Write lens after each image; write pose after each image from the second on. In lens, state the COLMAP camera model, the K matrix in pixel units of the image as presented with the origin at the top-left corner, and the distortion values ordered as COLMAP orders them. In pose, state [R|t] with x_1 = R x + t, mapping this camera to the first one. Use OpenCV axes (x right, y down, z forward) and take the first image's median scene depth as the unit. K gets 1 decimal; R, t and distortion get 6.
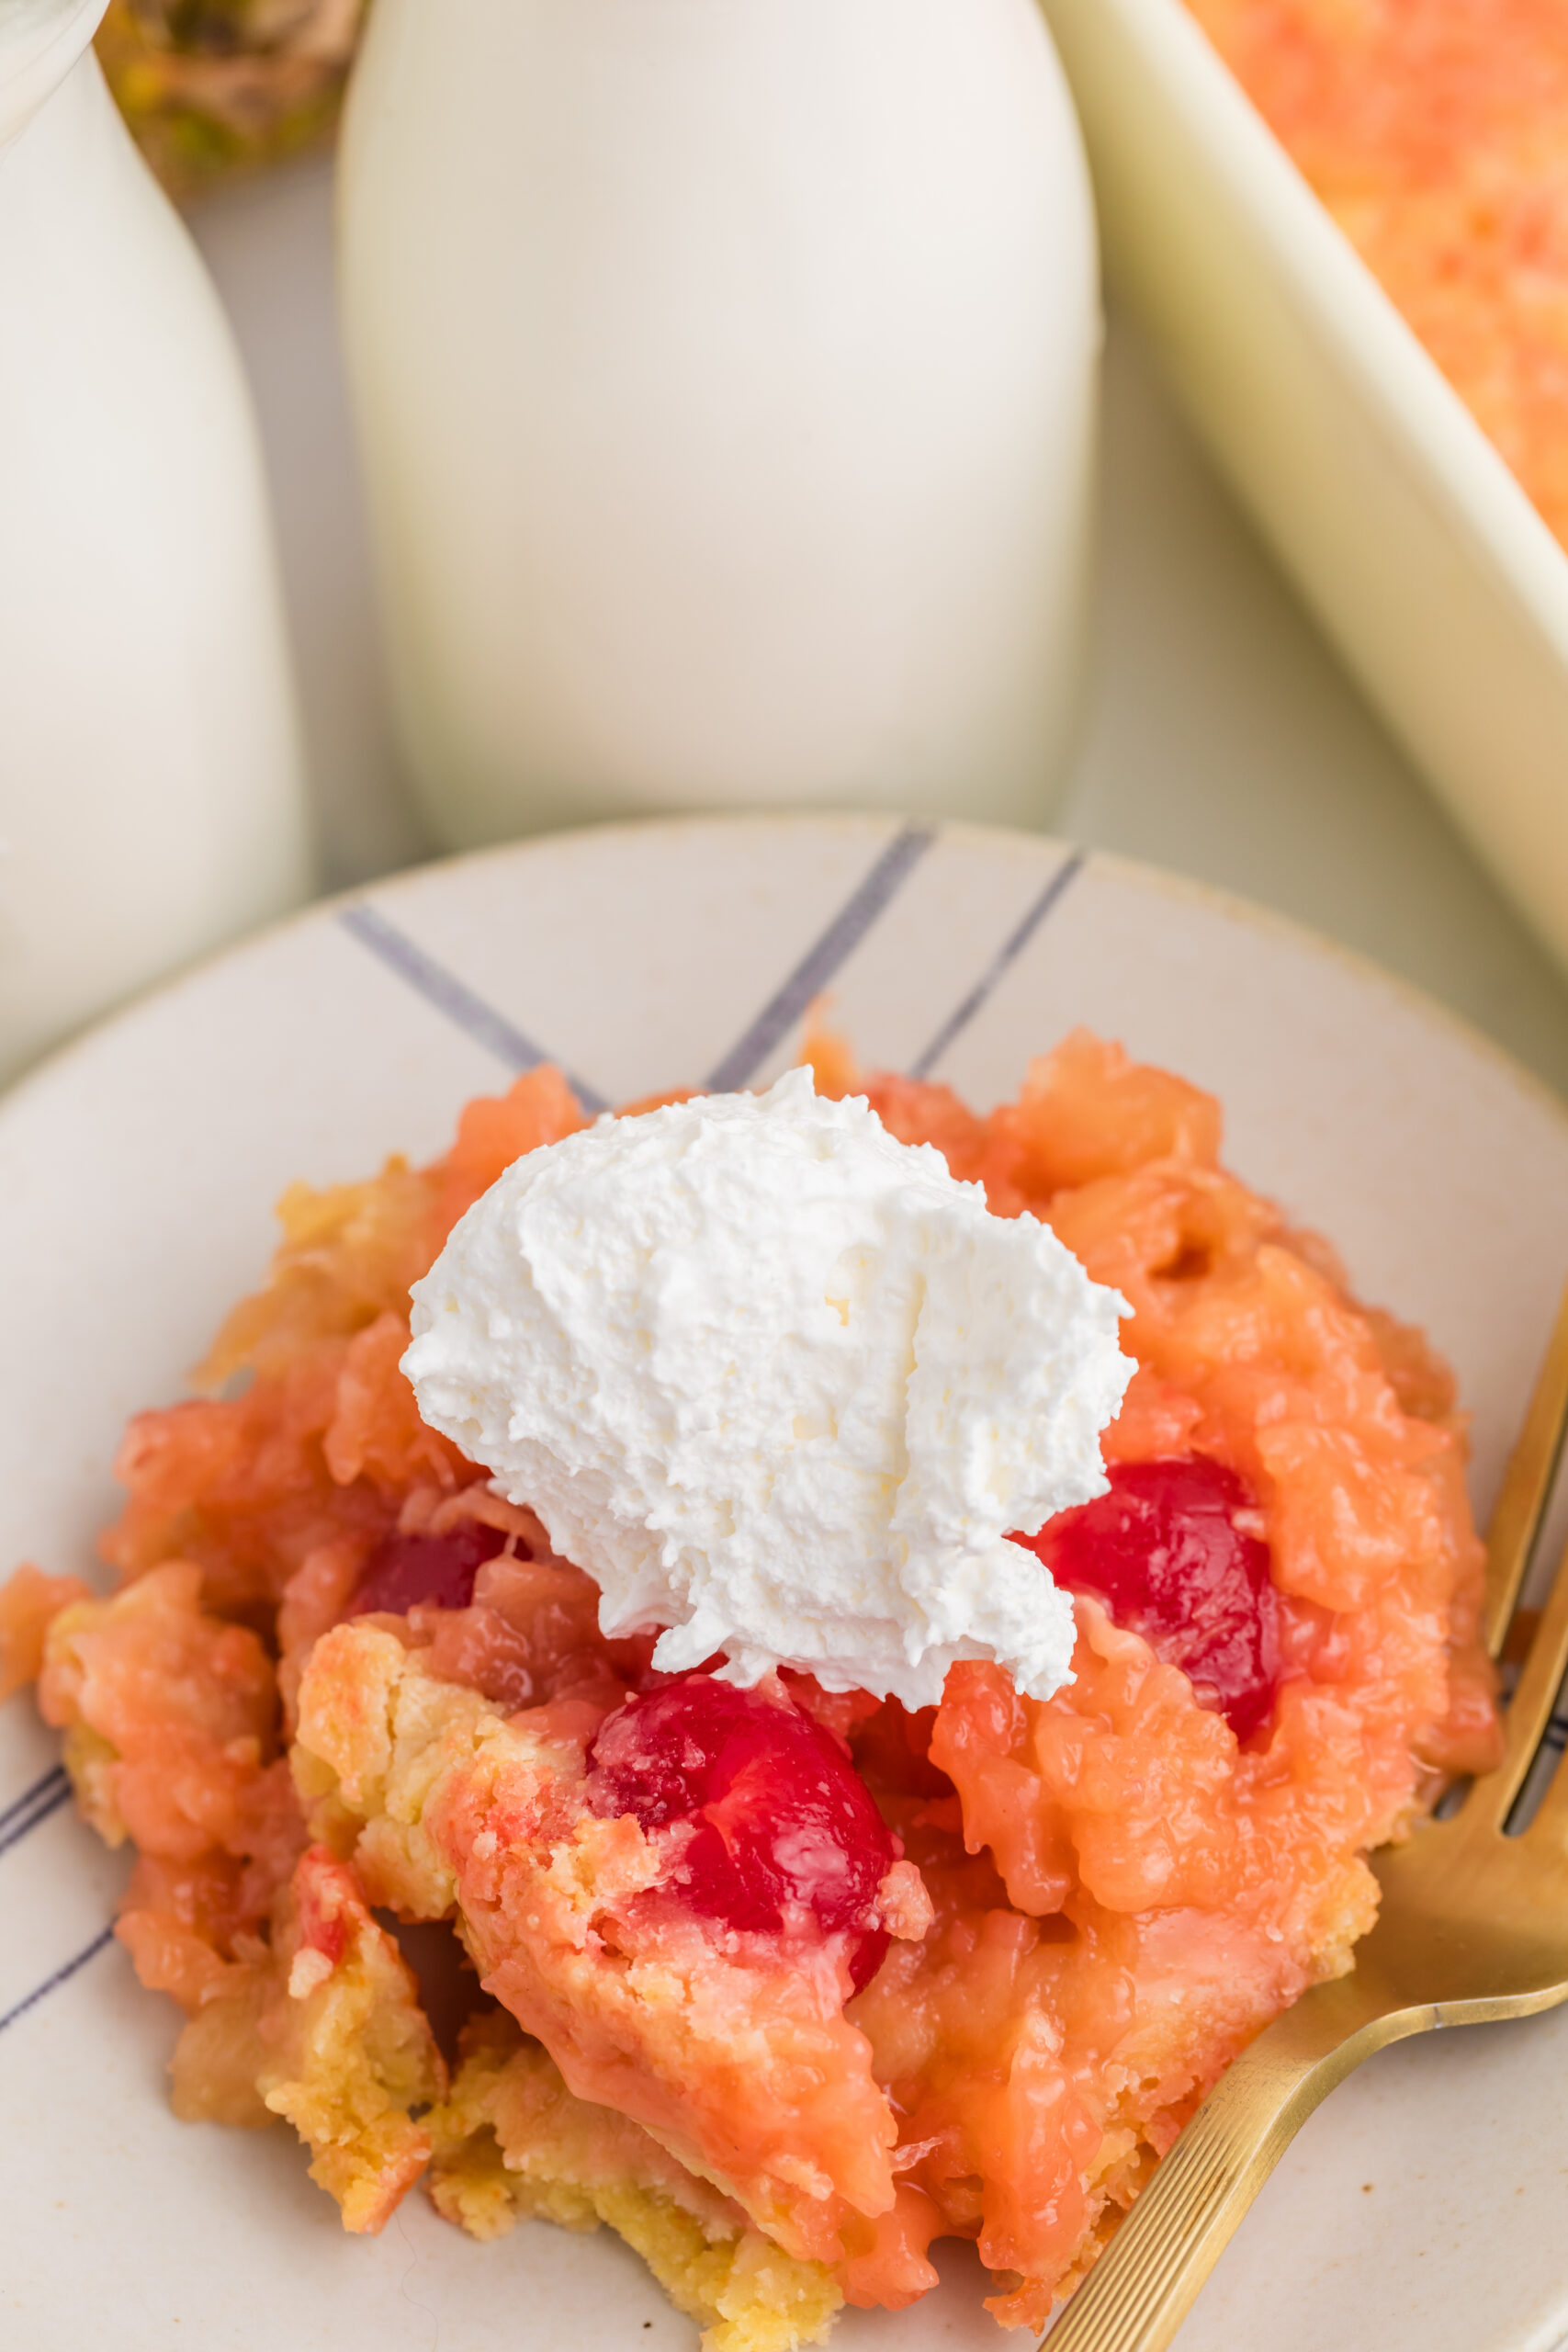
lens RADIAL K [[8169.1, 0, 784.9], [0, 8169.1, 1180.3], [0, 0, 1]] dist [0.035339, -0.220267]
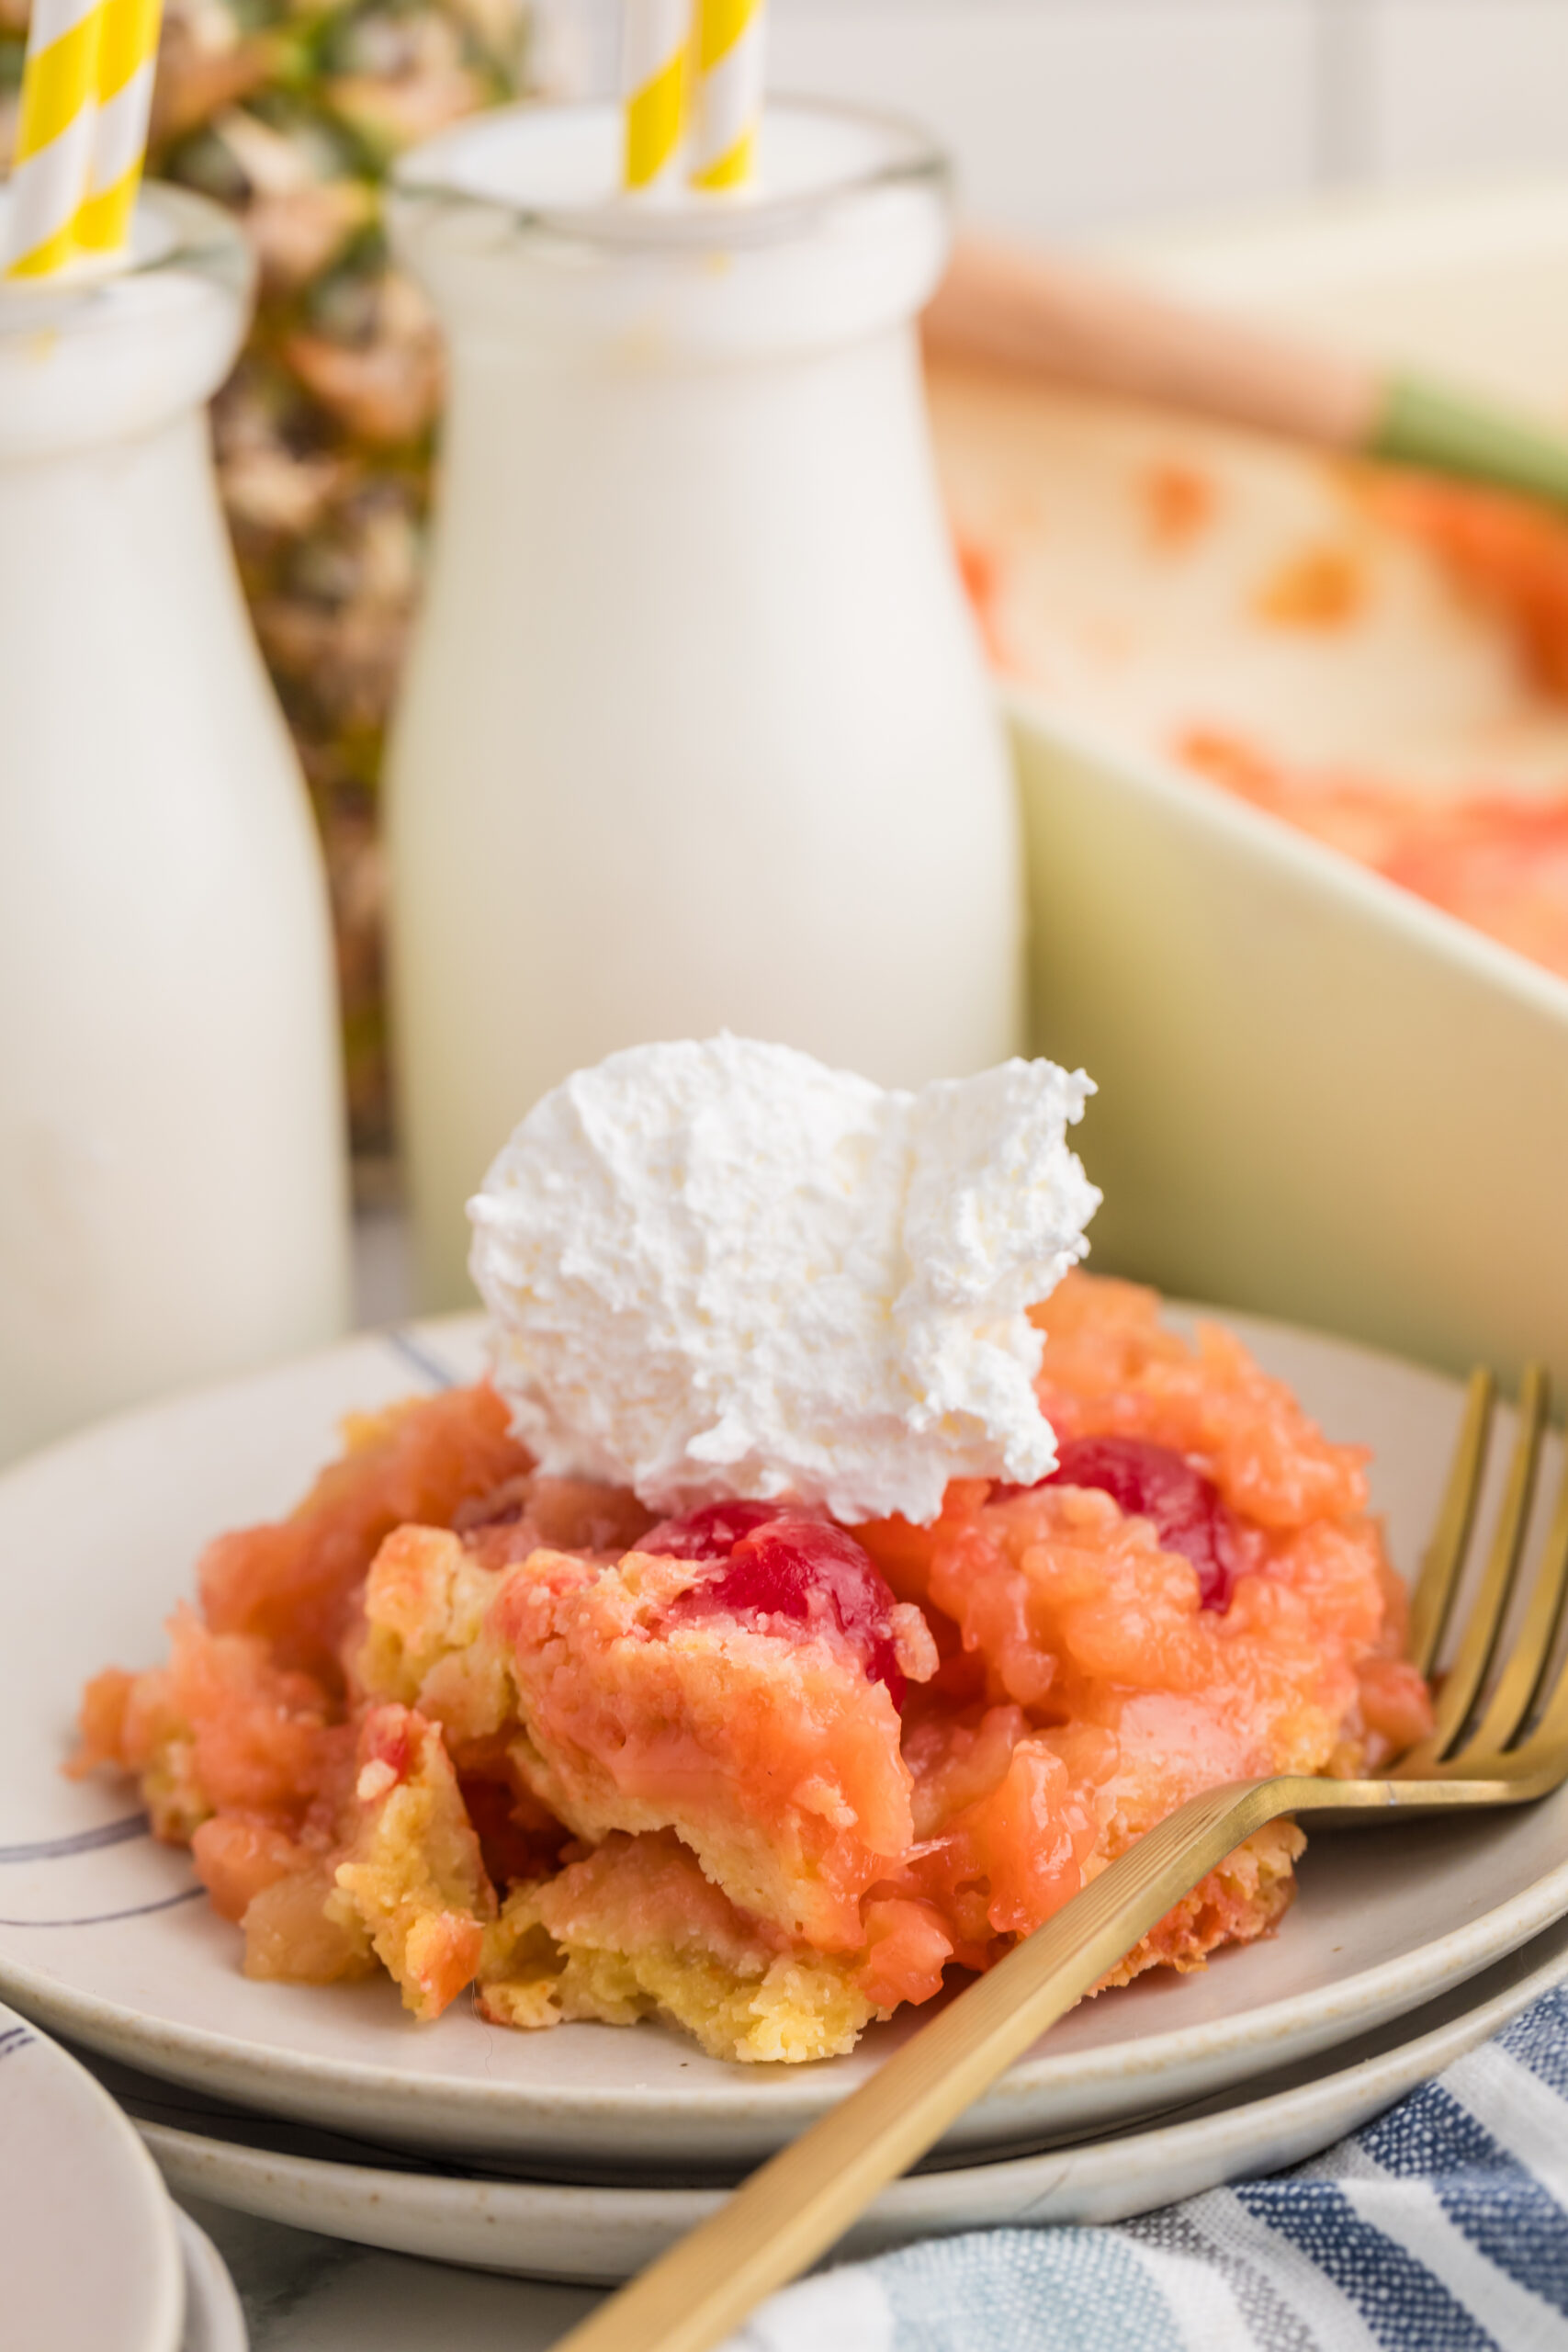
lens RADIAL K [[7898.0, 0, 921.5], [0, 7898.0, 954.0], [0, 0, 1]] dist [0.089228, 0.180901]
pose [[0.998816, -0.002498, 0.048576, -0.036895], [0.030044, 0.817075, -0.575748, 0.640261], [-0.038252, 0.576526, 0.816183, 0.058131]]
